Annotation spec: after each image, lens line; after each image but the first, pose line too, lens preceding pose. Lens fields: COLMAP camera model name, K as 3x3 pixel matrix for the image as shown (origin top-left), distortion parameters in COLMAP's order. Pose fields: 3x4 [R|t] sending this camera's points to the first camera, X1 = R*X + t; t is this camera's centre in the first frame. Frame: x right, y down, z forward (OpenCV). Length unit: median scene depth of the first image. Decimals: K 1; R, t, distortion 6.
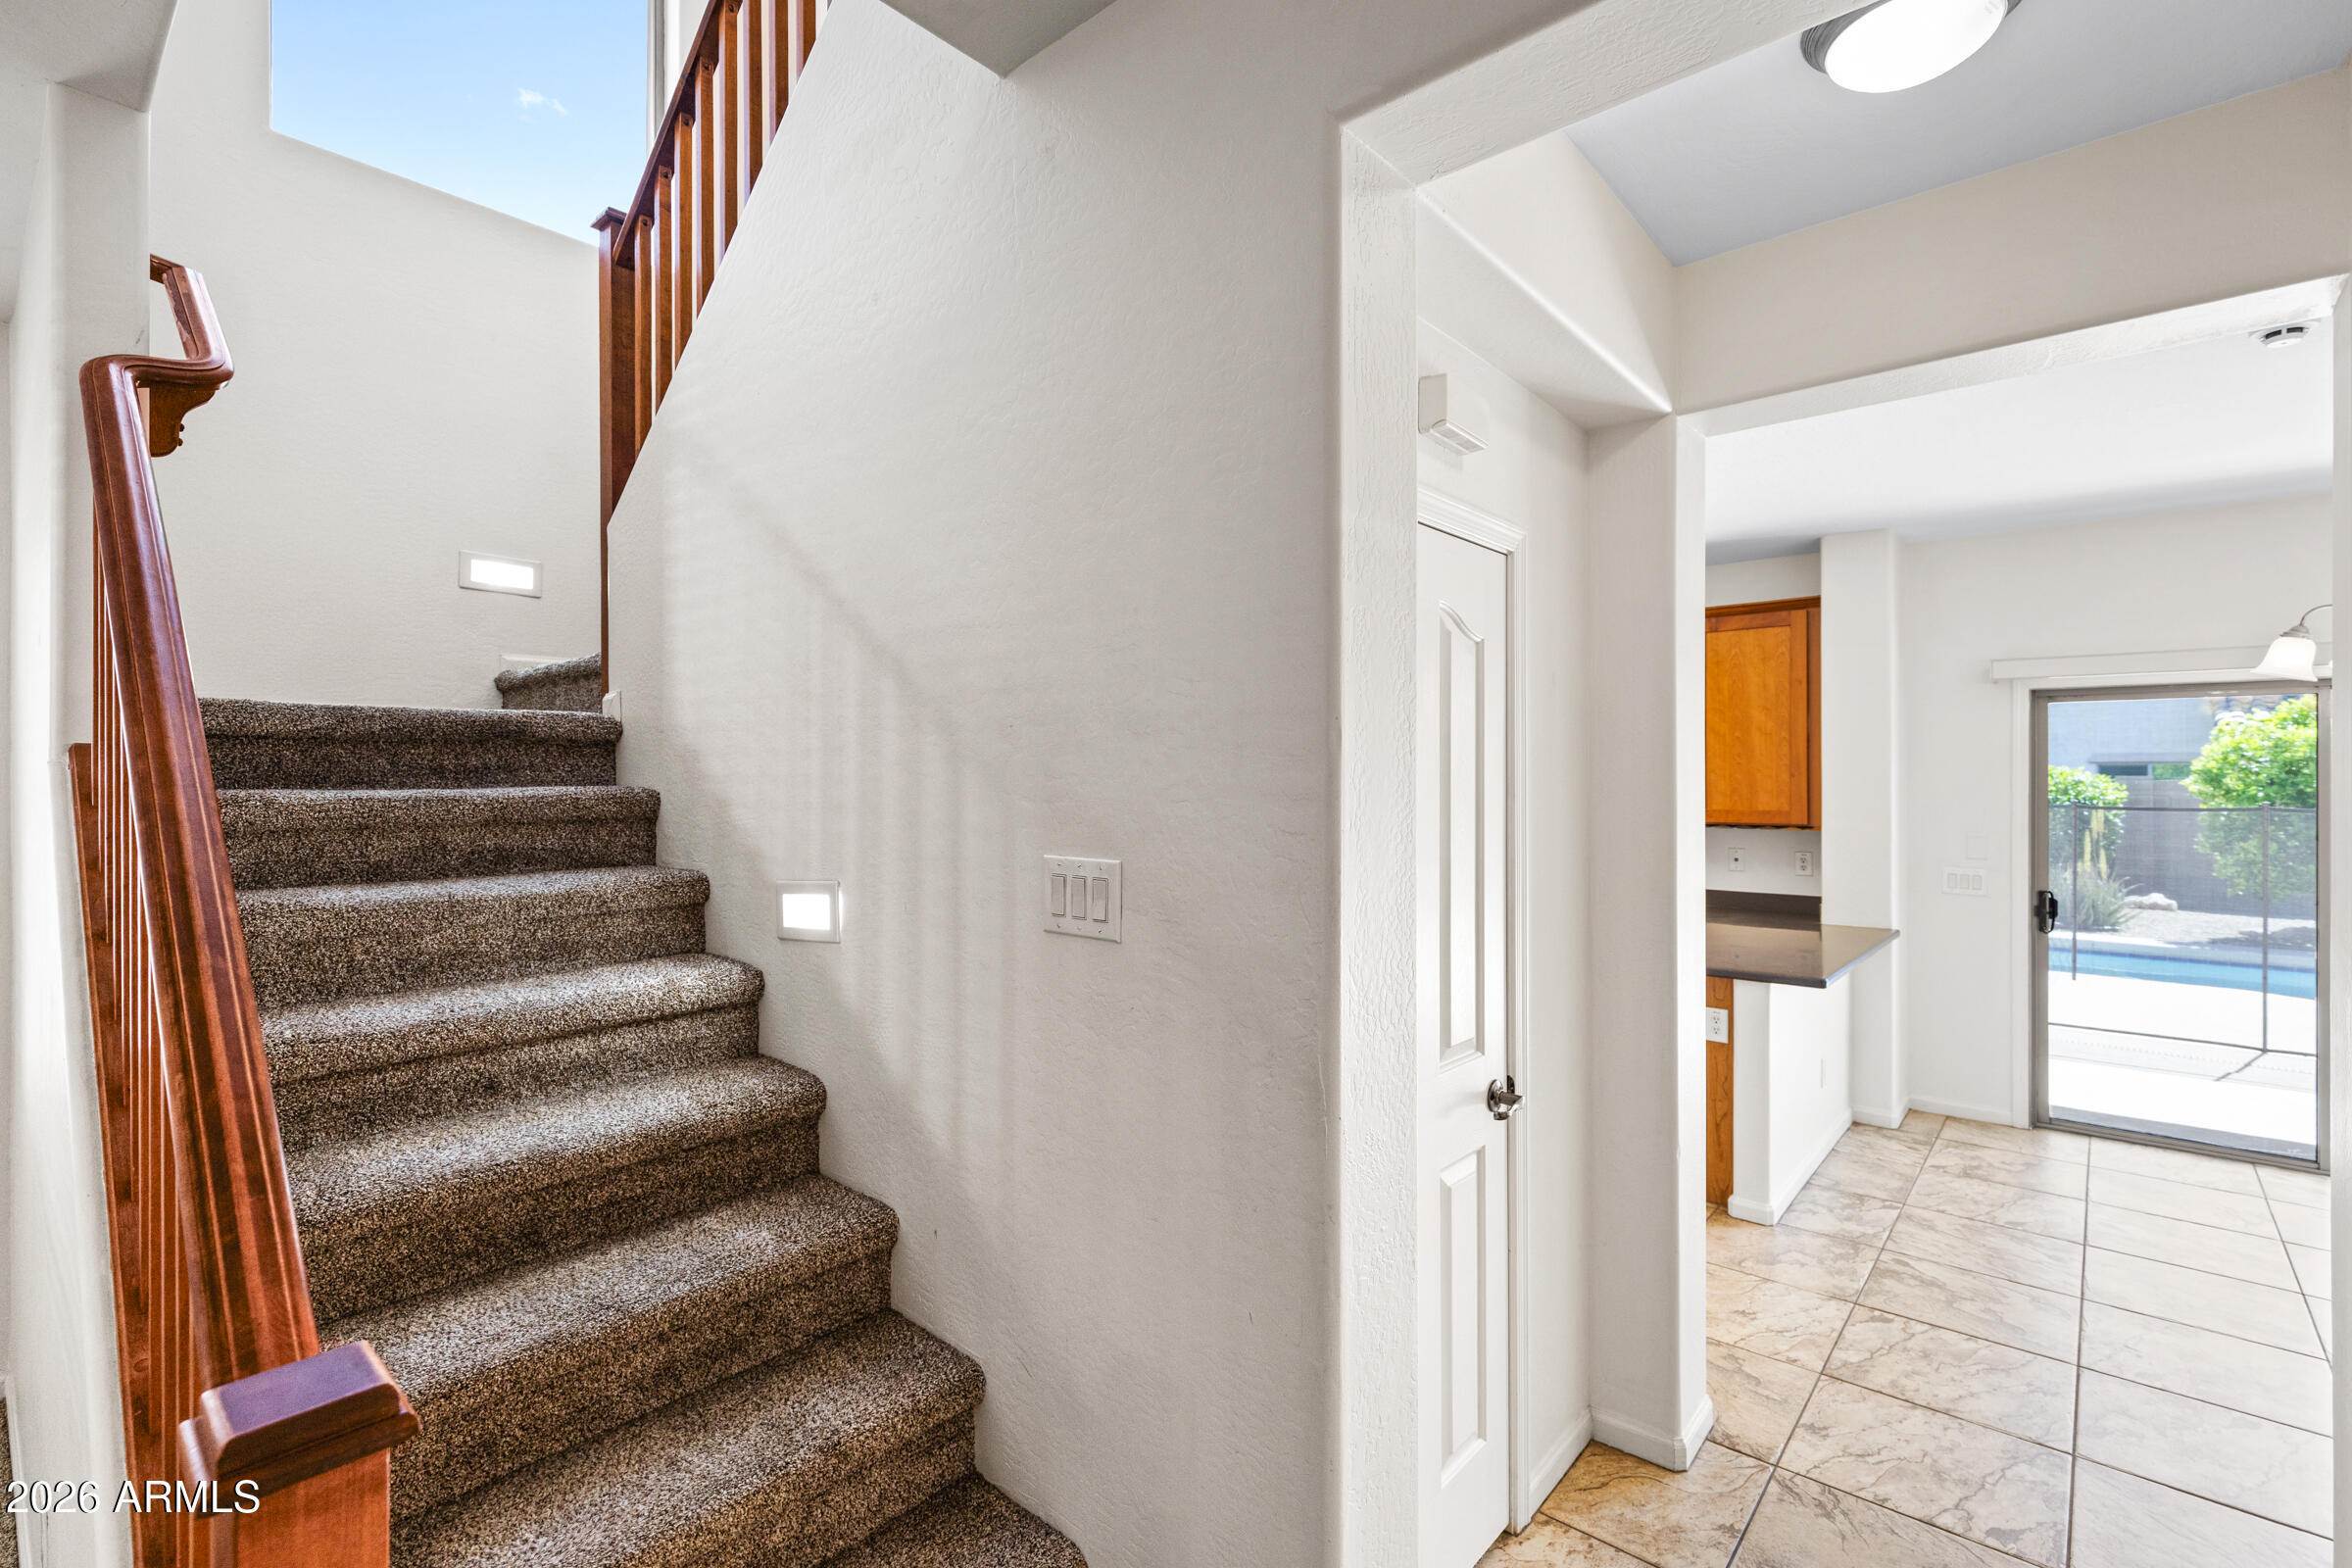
lens RADIAL K [[1067.2, 0, 1172.5], [0, 1067.2, 781.4], [0, 0, 1]] dist [0.007430, -0.000750]
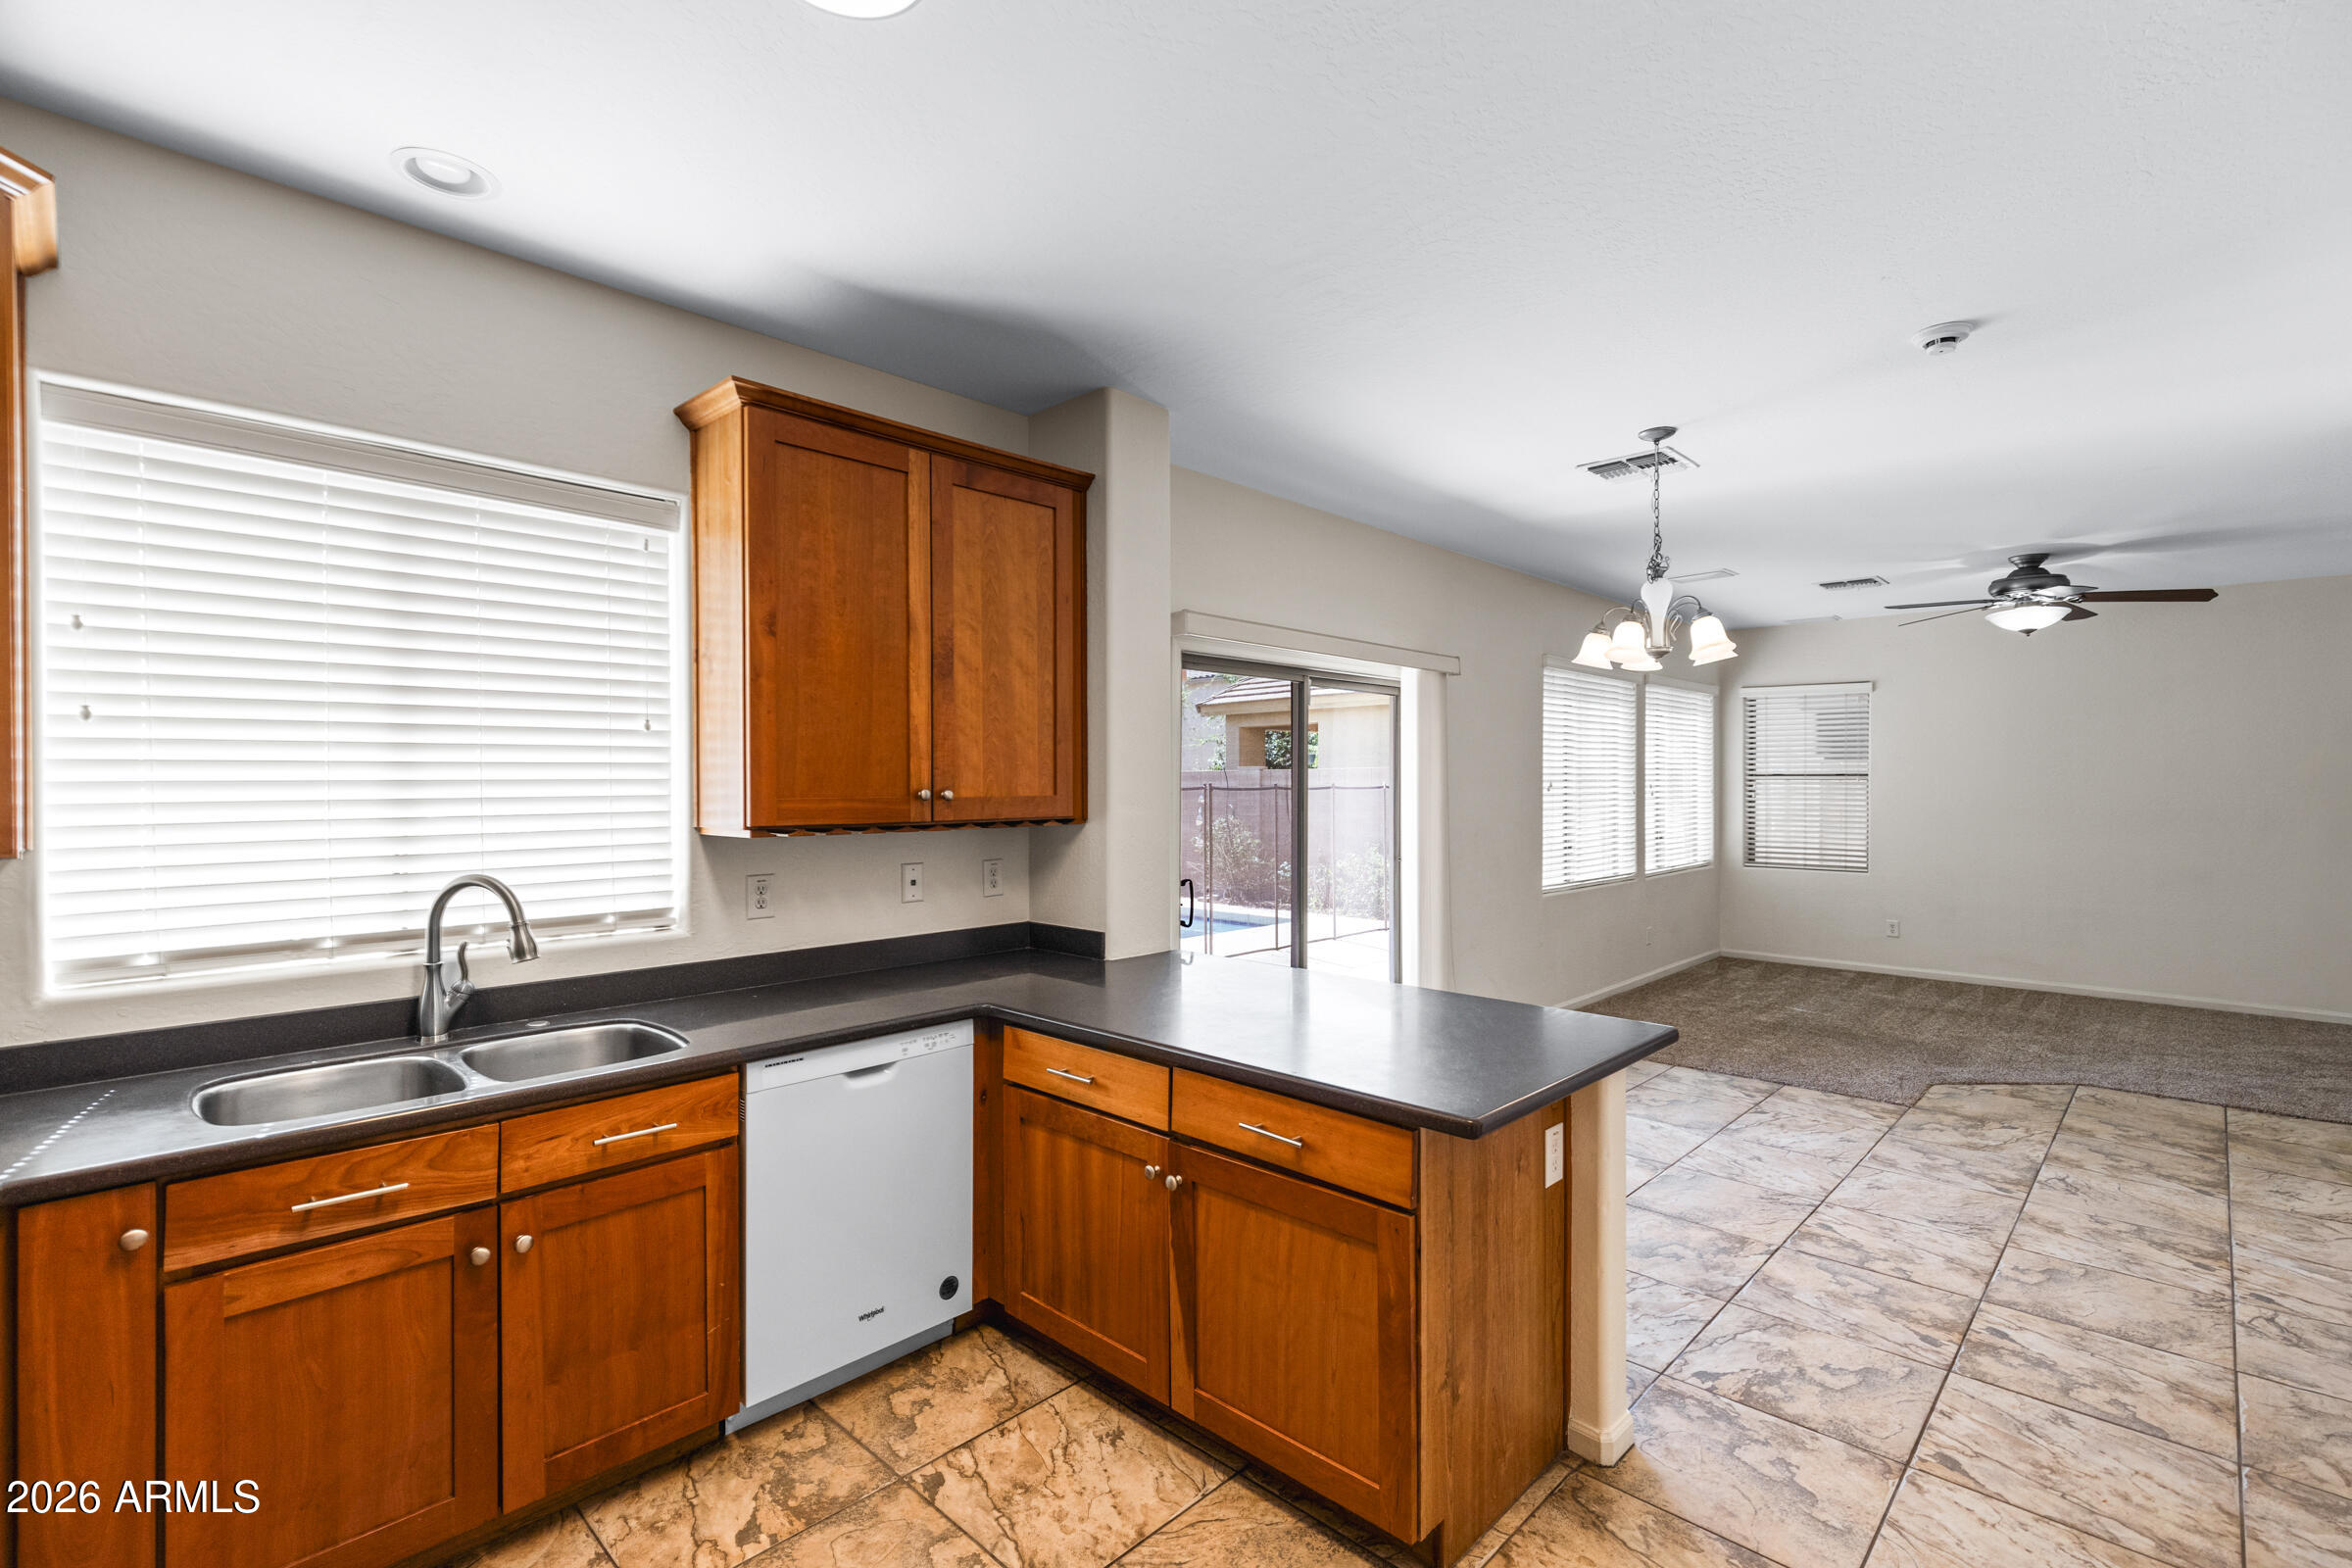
lens RADIAL K [[1067.2, 0, 1168.1], [0, 1067.2, 783.6], [0, 0, 1]] dist [0.007430, -0.000750]
pose [[0.055485, -0.003570, 0.998453, -0.063263], [0.003130, 0.999989, 0.003401, 0.017772], [-0.998455, 0.002937, 0.055496, 0.888038]]
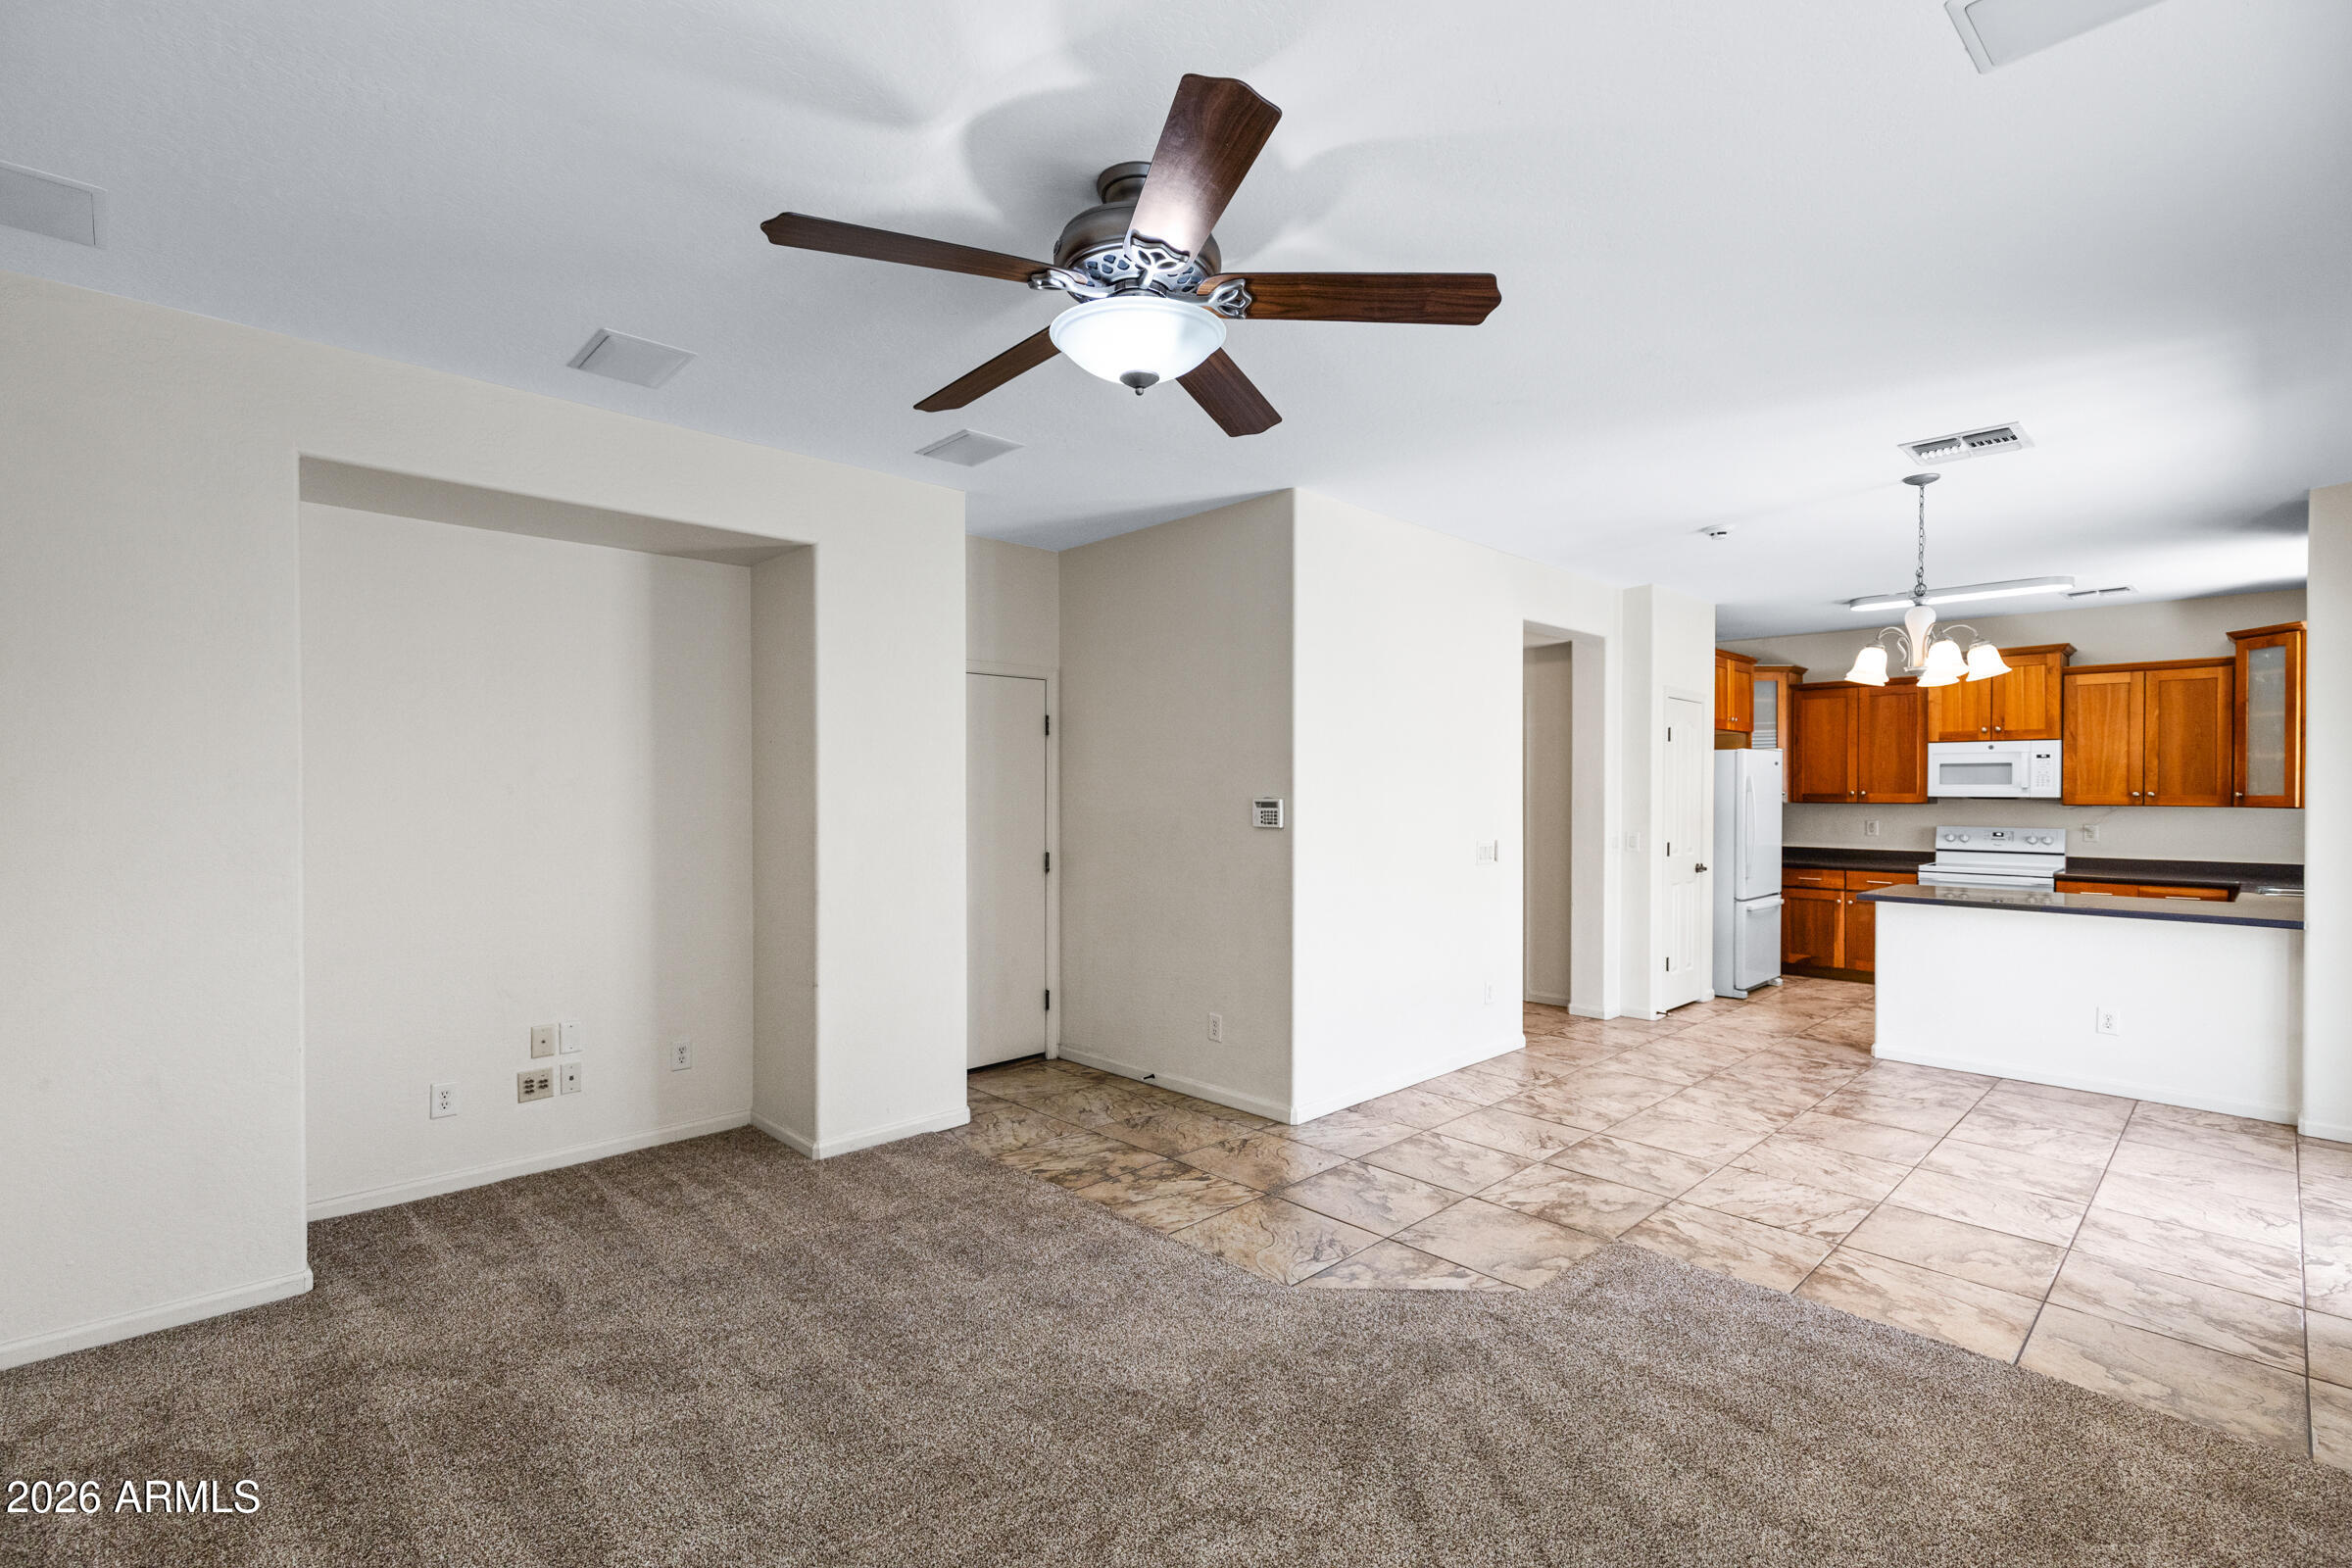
lens RADIAL K [[1067.2, 0, 1173.8], [0, 1067.2, 796.9], [0, 0, 1]] dist [0.007430, -0.000750]
pose [[-0.082651, 0.005127, -0.996565, 1.576054], [-0.007349, 0.999956, 0.005754, 0.030216], [0.996551, 0.007799, -0.082610, 0.080125]]
